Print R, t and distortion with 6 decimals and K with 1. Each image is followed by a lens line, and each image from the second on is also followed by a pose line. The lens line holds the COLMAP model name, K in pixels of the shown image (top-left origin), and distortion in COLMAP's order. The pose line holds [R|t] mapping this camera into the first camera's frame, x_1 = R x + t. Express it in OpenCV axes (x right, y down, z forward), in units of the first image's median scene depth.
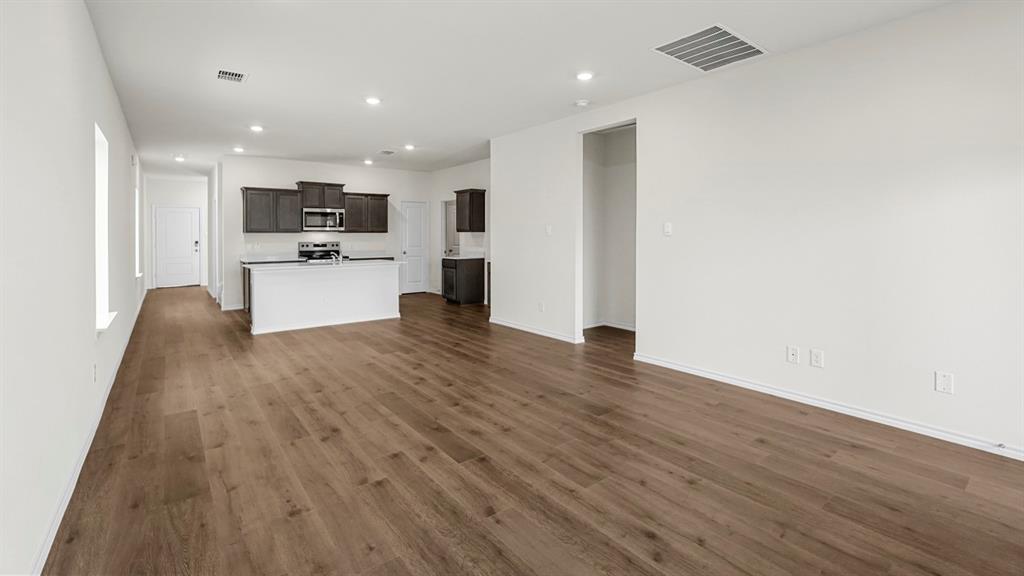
lens RADIAL K [[456.3, 0, 518.3], [0, 456.3, 289.6], [0, 0, 1]] dist [0.000855, -0.000356]
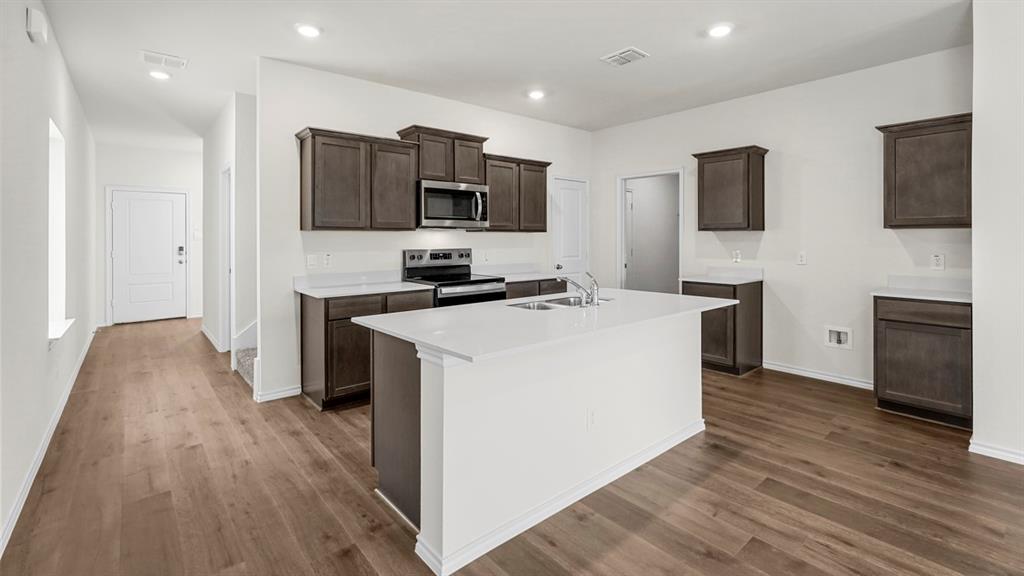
lens RADIAL K [[450.1, 0, 512.0], [0, 450.1, 288.0], [0, 0, 1]] dist [-0.001960, 0.000114]
pose [[0.998759, -0.004562, 0.049591, -0.382497], [0.005014, 0.999947, -0.008985, -0.056545], [-0.049548, 0.009223, 0.998729, 0.495465]]
